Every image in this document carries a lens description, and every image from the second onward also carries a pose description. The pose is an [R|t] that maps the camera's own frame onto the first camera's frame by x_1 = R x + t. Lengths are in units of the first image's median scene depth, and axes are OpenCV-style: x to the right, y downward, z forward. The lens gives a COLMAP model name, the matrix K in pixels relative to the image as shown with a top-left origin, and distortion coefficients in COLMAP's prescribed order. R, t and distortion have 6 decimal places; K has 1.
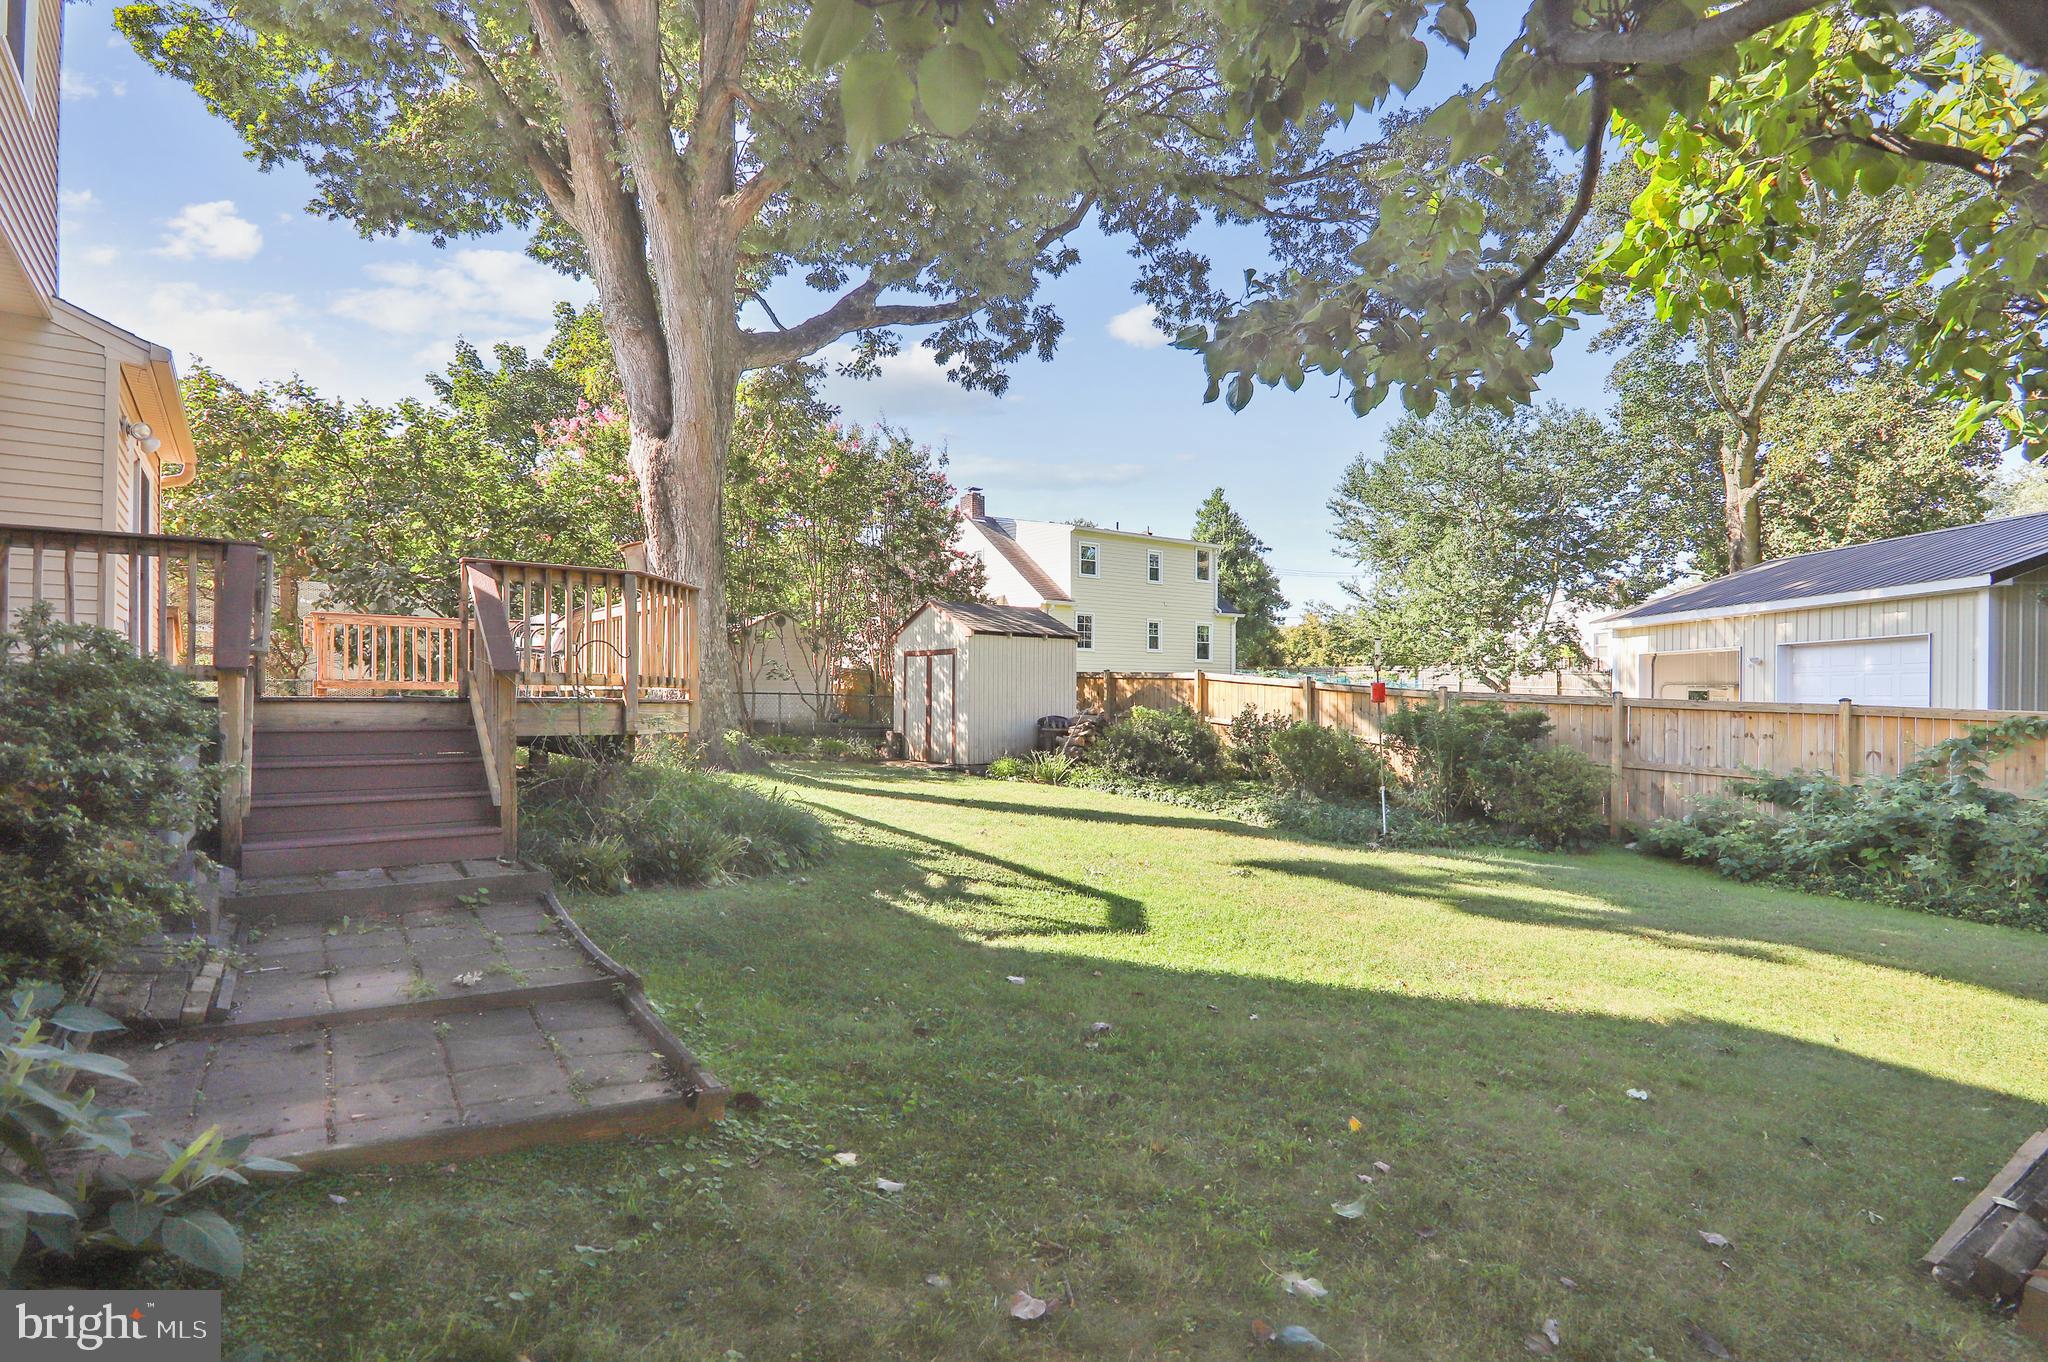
lens RADIAL K [[1021.0, 0, 1008.5], [0, 1021.0, 686.5], [0, 0, 1]] dist [-0.004727, 0.000165]
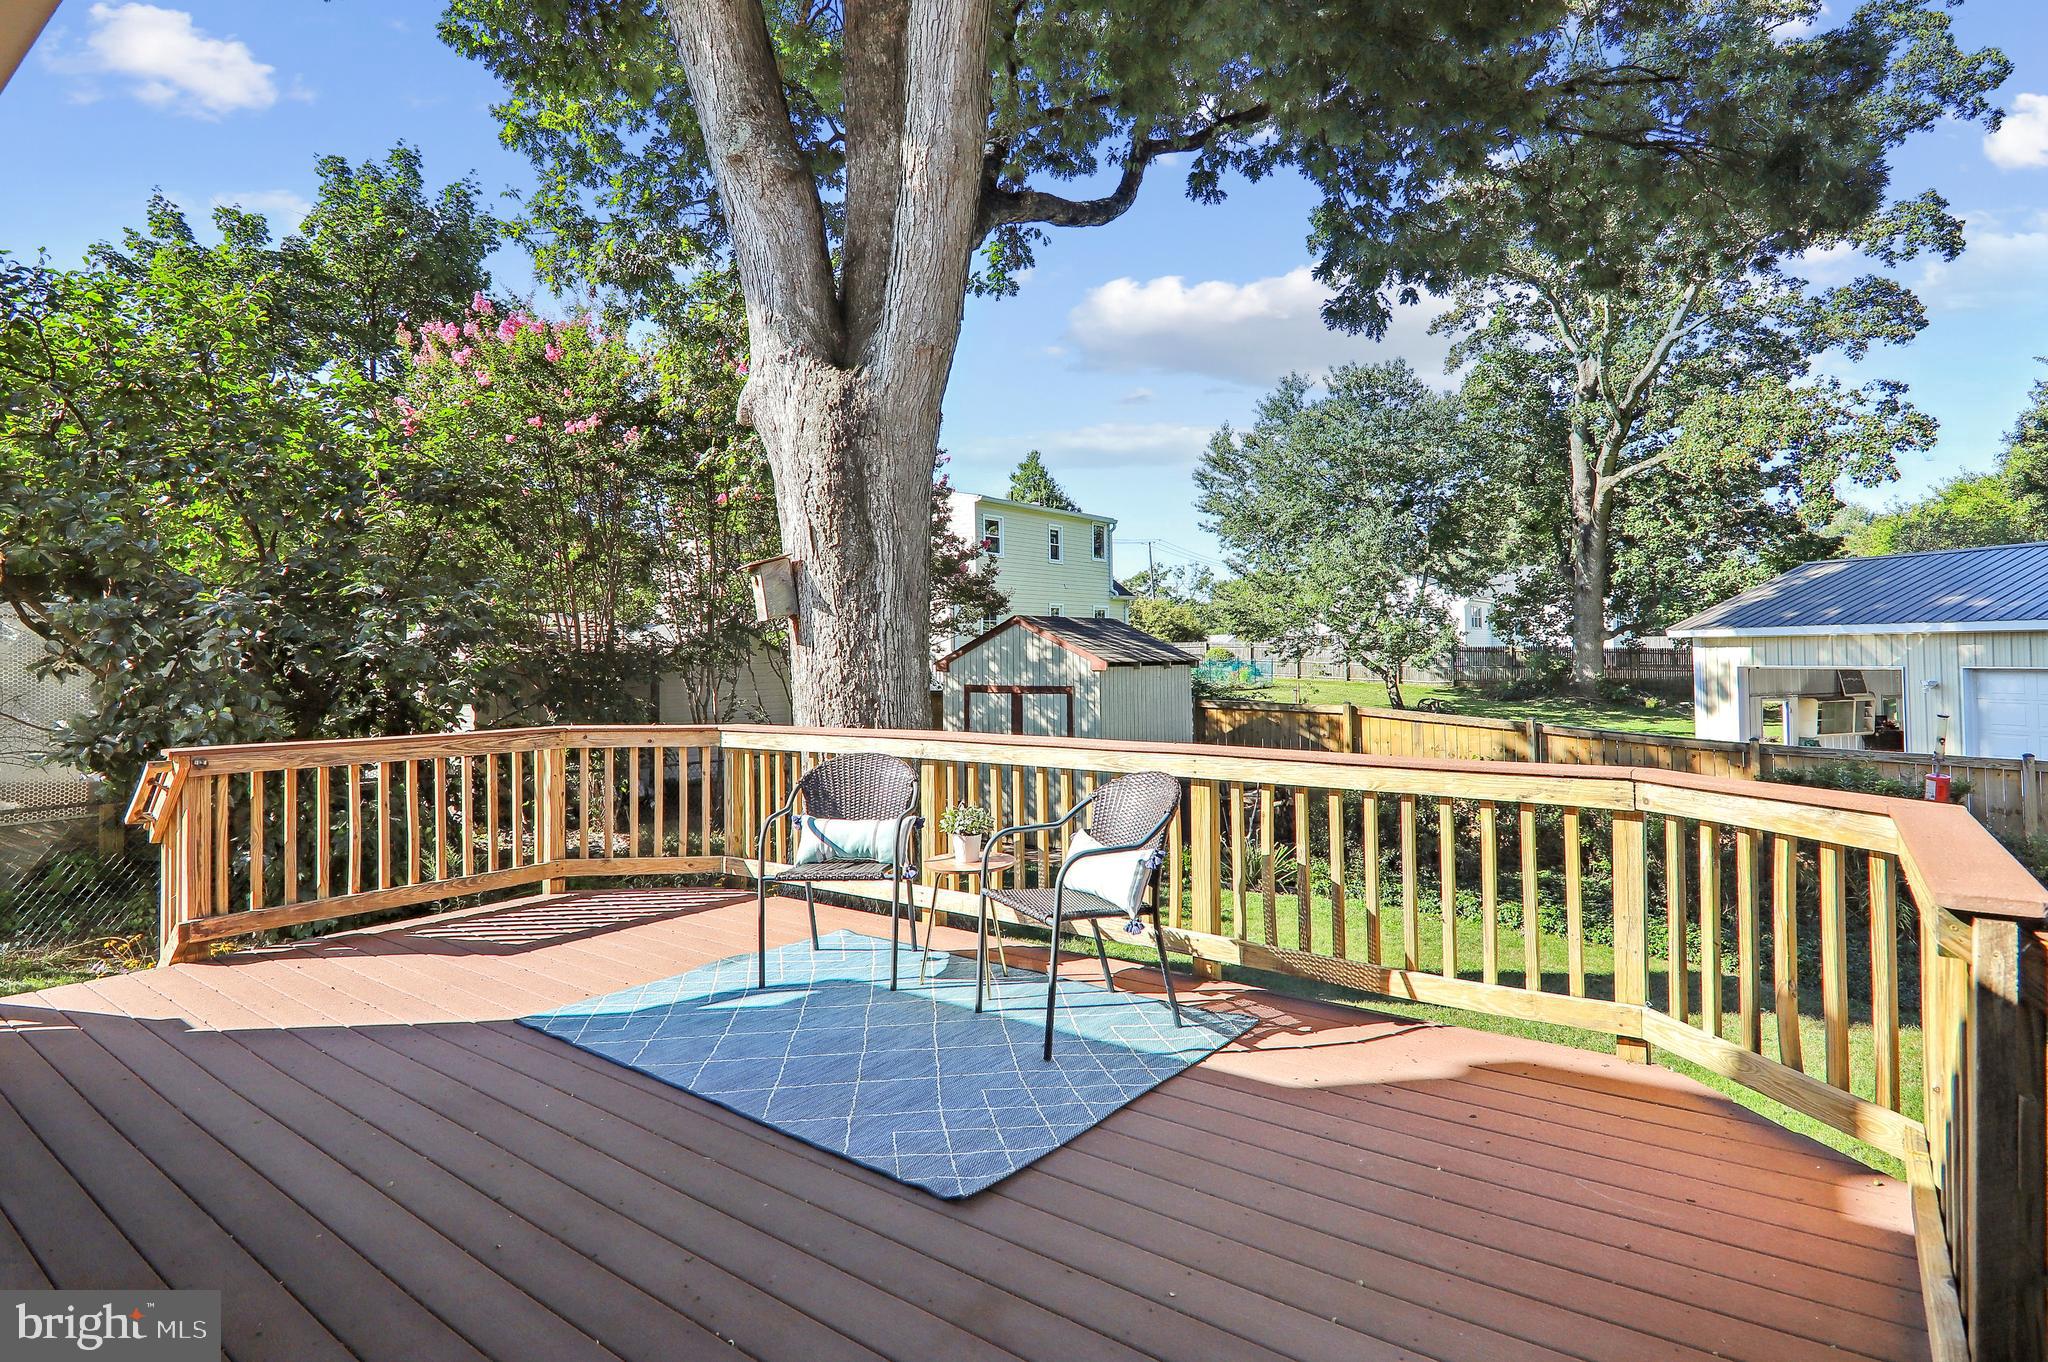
lens RADIAL K [[1054.1, 0, 1024.0], [0, 1054.1, 631.3], [0, 0, 1]] dist [-0.014270, -0.000283]
pose [[0.957423, -0.010907, 0.288481, -0.199751], [0.015081, 0.999811, -0.012250, -0.045052], [-0.288293, 0.016079, 0.957407, 0.208007]]
